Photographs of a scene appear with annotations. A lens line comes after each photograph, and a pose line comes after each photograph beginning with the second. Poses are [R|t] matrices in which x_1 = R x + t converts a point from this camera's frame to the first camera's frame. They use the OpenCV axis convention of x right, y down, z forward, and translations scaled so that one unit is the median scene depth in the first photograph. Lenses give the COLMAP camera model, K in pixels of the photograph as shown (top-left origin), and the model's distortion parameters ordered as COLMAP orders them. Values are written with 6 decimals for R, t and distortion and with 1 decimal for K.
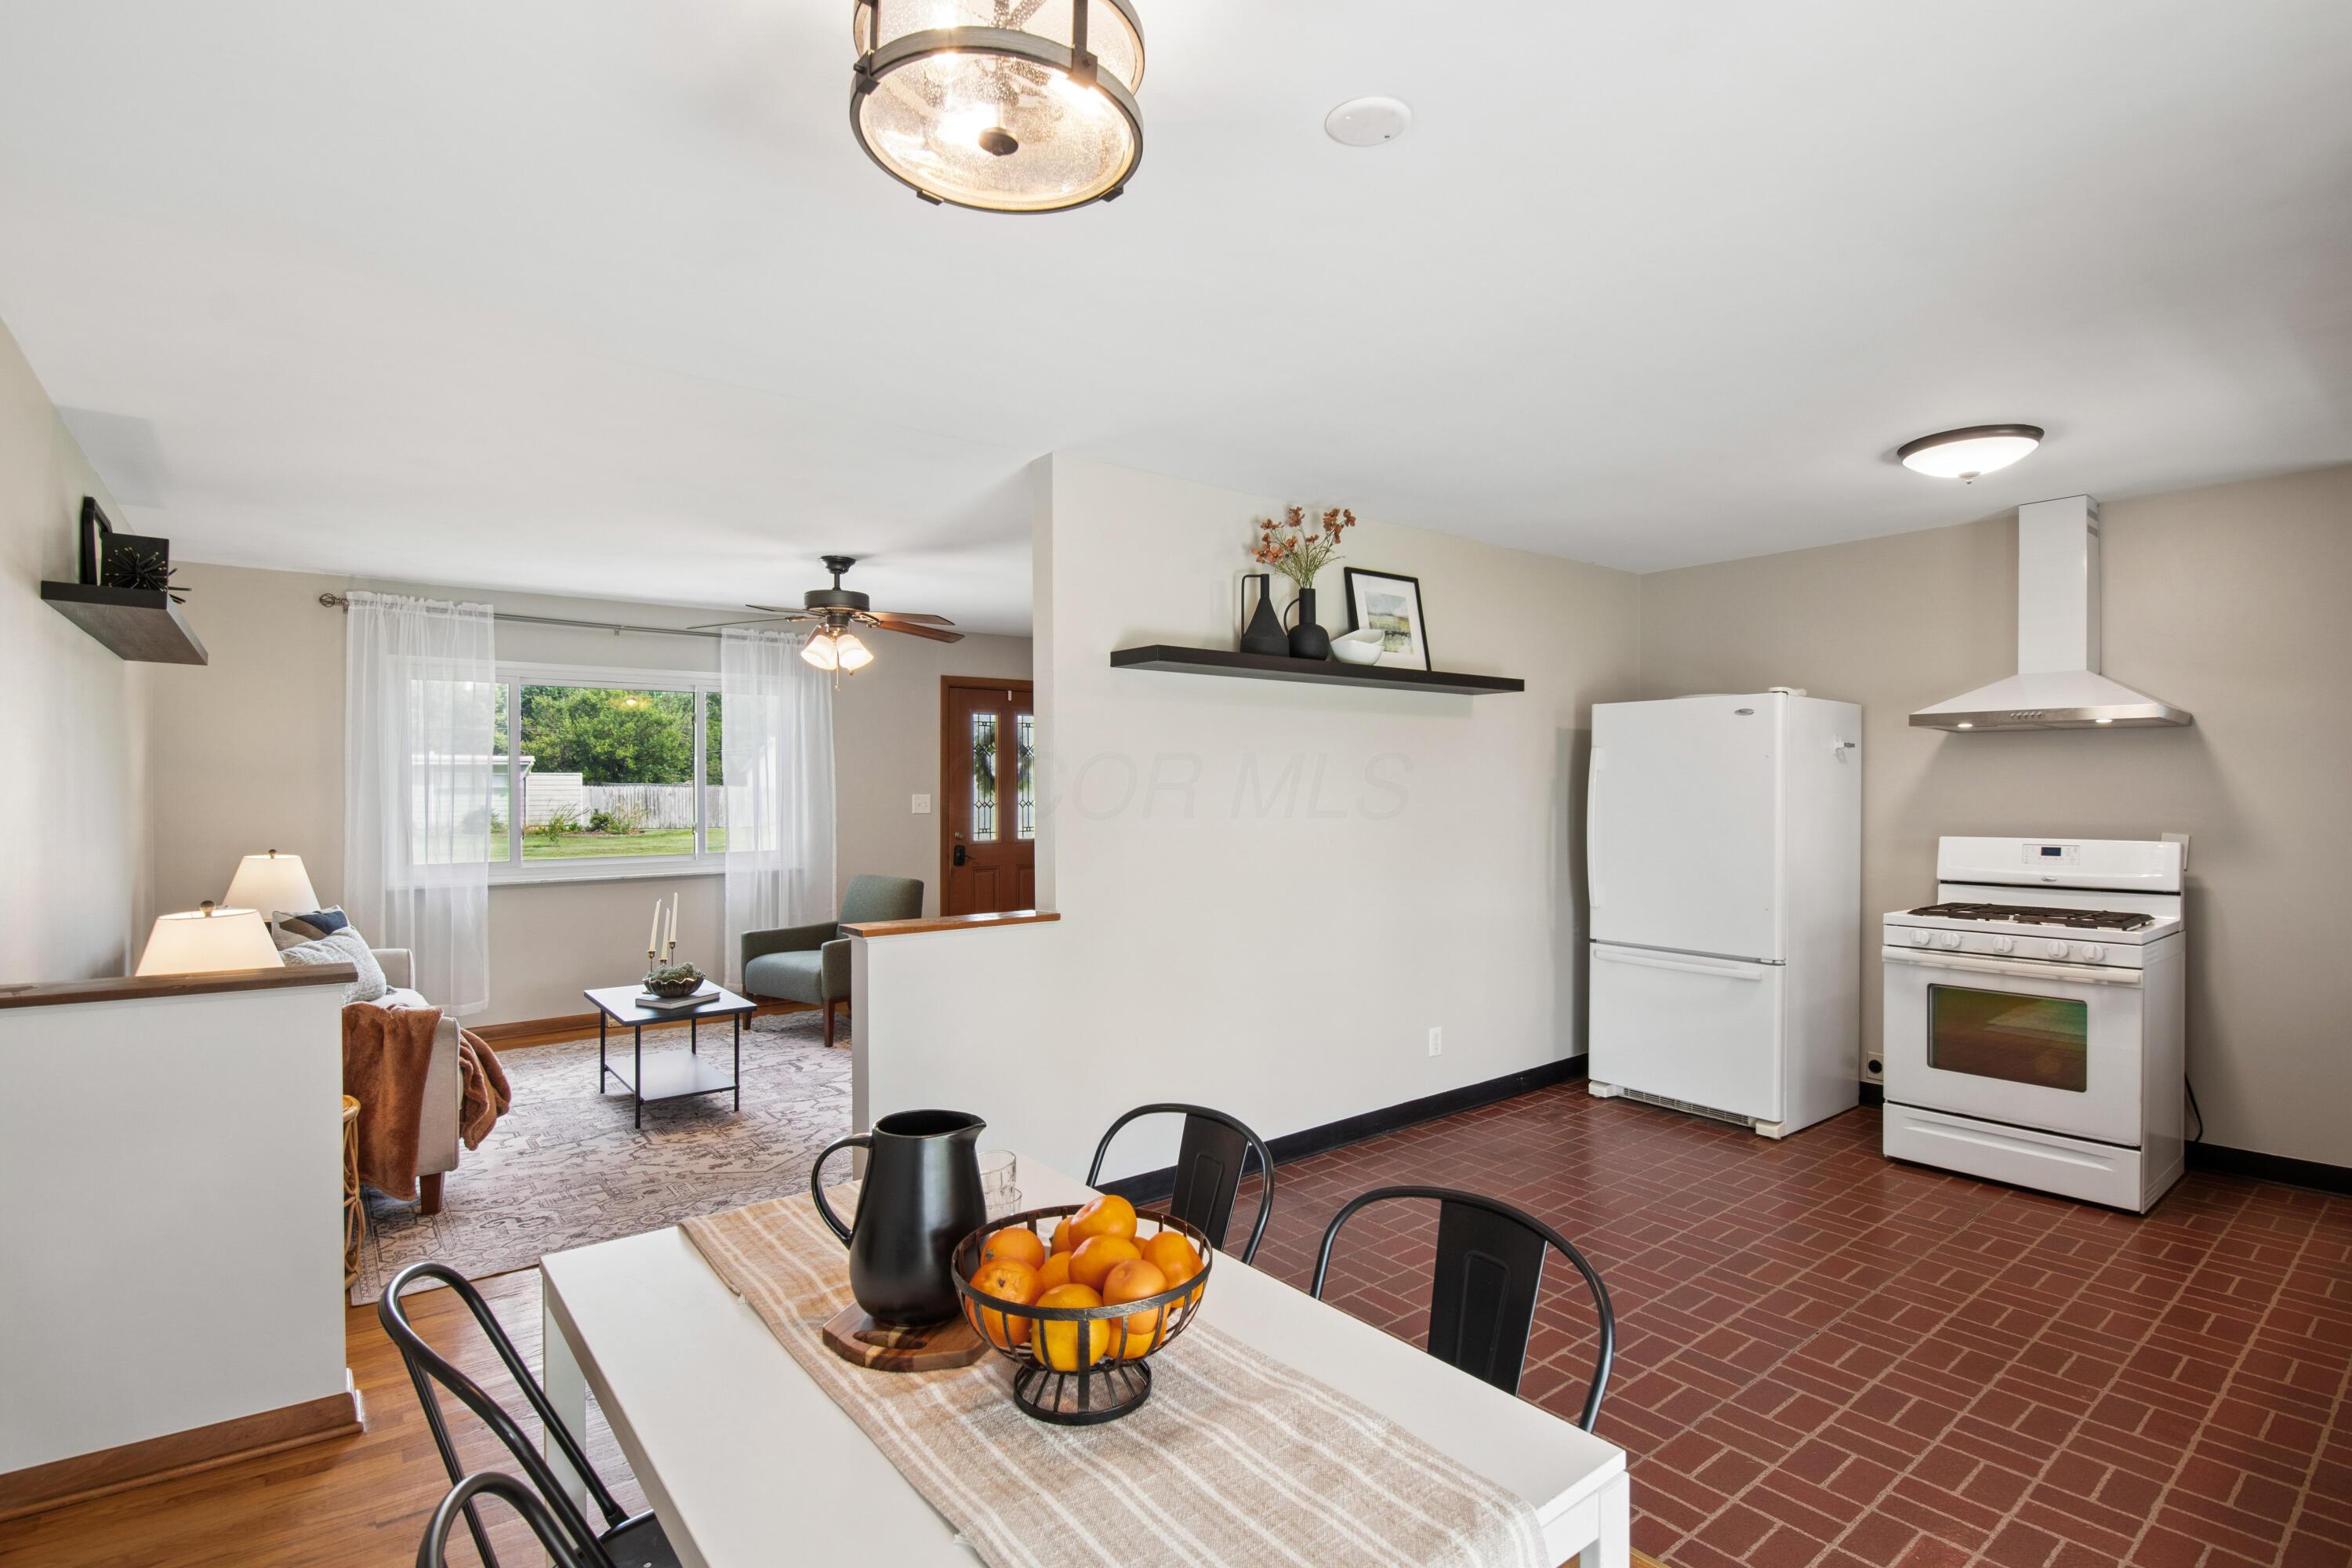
lens RADIAL K [[1104.2, 0, 1183.4], [0, 1104.2, 772.5], [0, 0, 1]] dist [-0.000834, -0.013522]
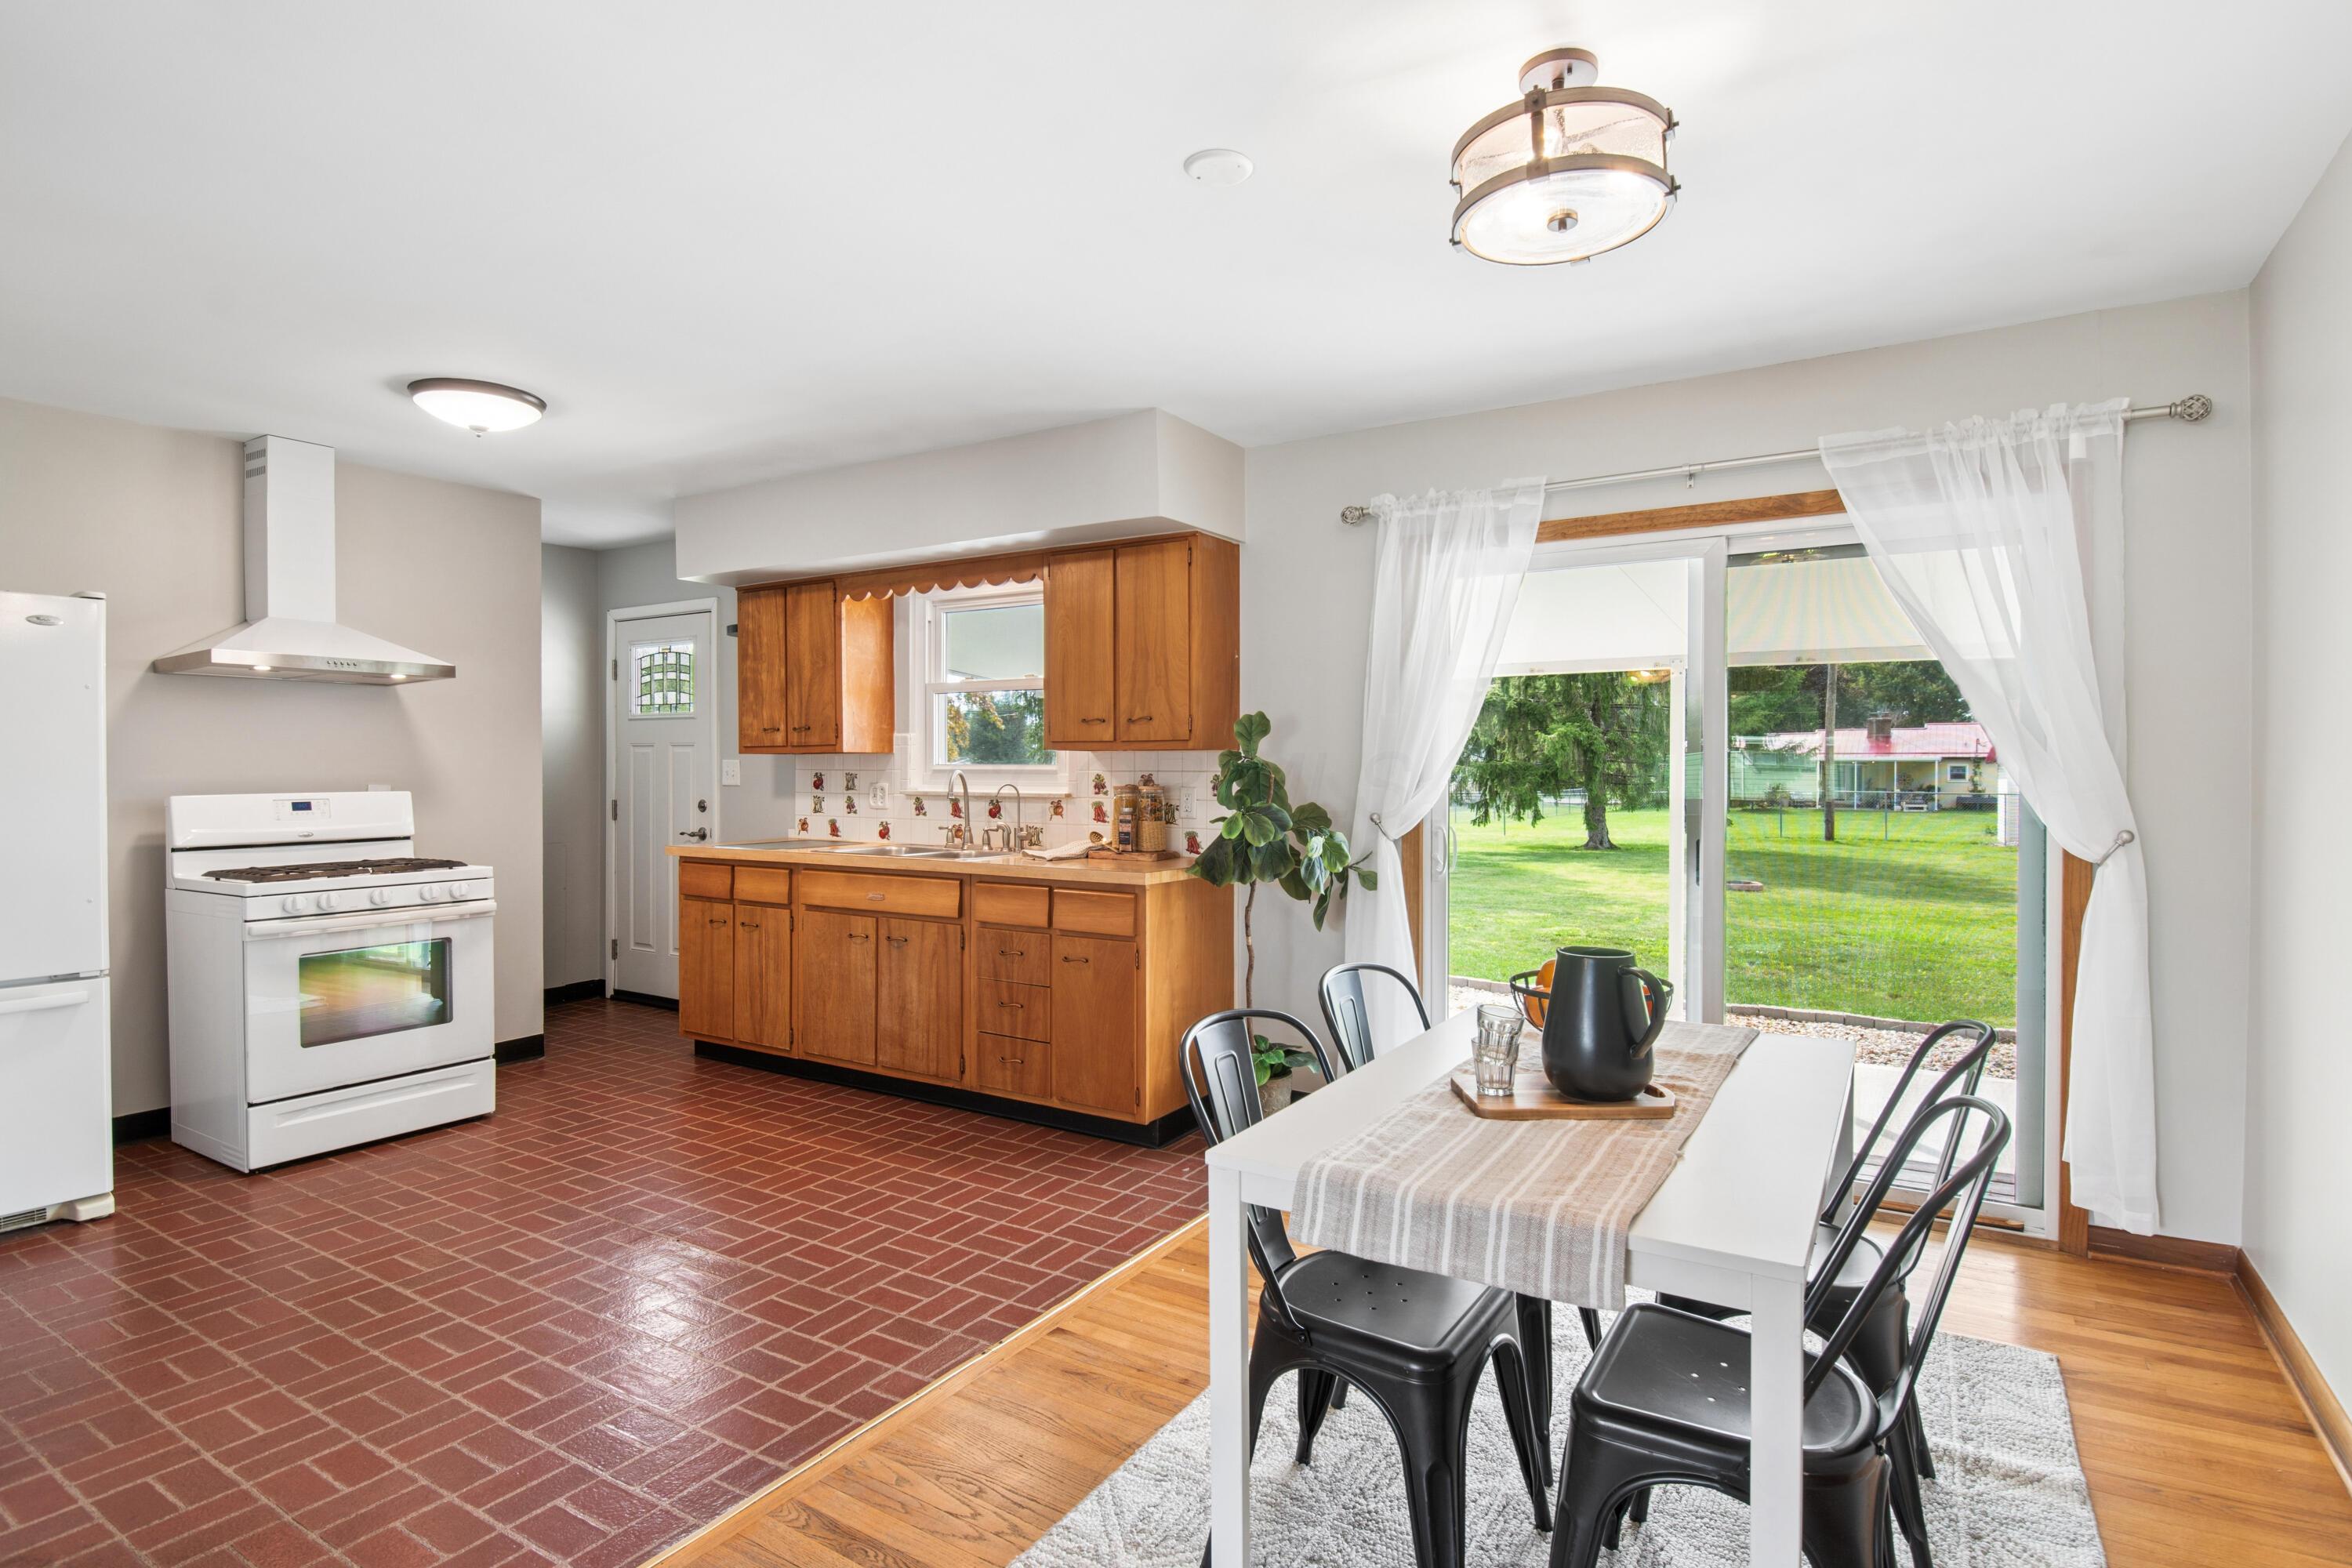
lens RADIAL K [[1175.9, 0, 1196.5], [0, 1175.9, 779.4], [0, 0, 1]] dist [0.016995, -0.025777]
pose [[-0.337935, -0.009640, 0.941120, -0.415224], [-0.013175, 0.999898, 0.005512, 0.030429], [-0.941077, -0.010536, -0.338027, 0.571167]]
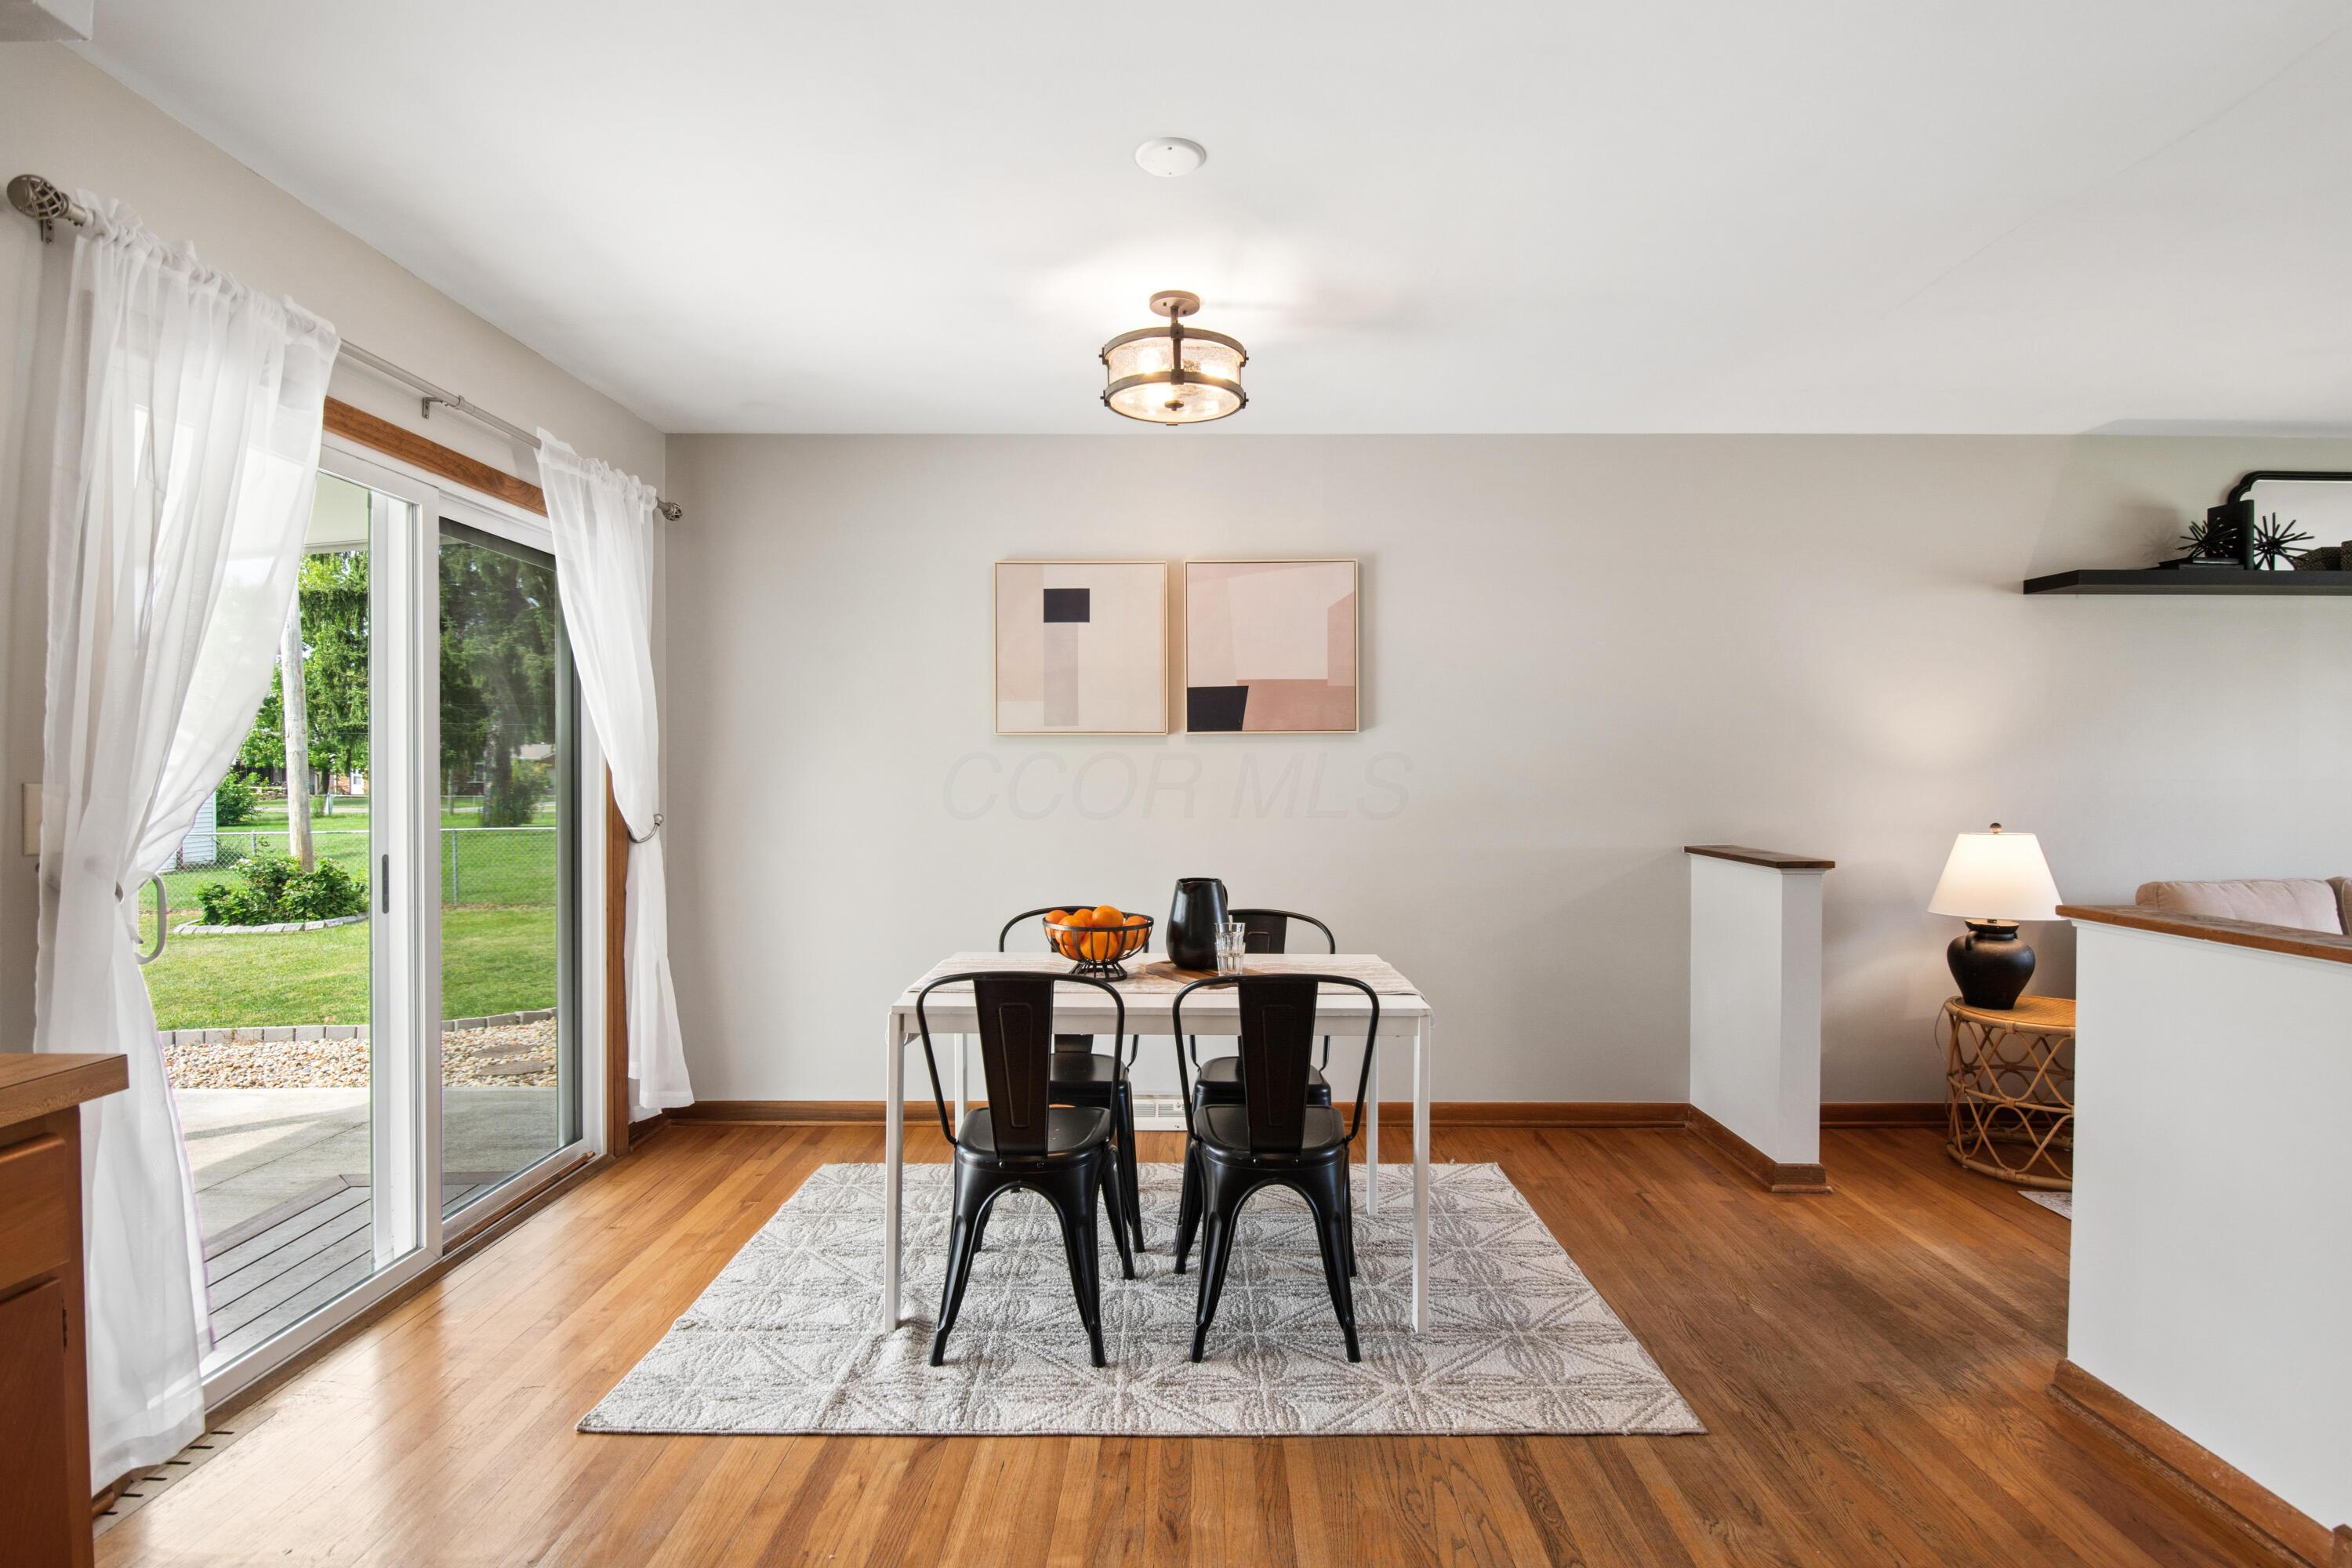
lens RADIAL K [[1170.2, 0, 1183.6], [0, 1170.2, 789.3], [0, 0, 1]] dist [0.014342, -0.020933]
pose [[-0.622910, 0.016137, -0.782127, 0.462890], [0.013436, 0.999860, 0.009929, 0.034545], [0.782178, -0.004324, -0.623040, 0.709948]]
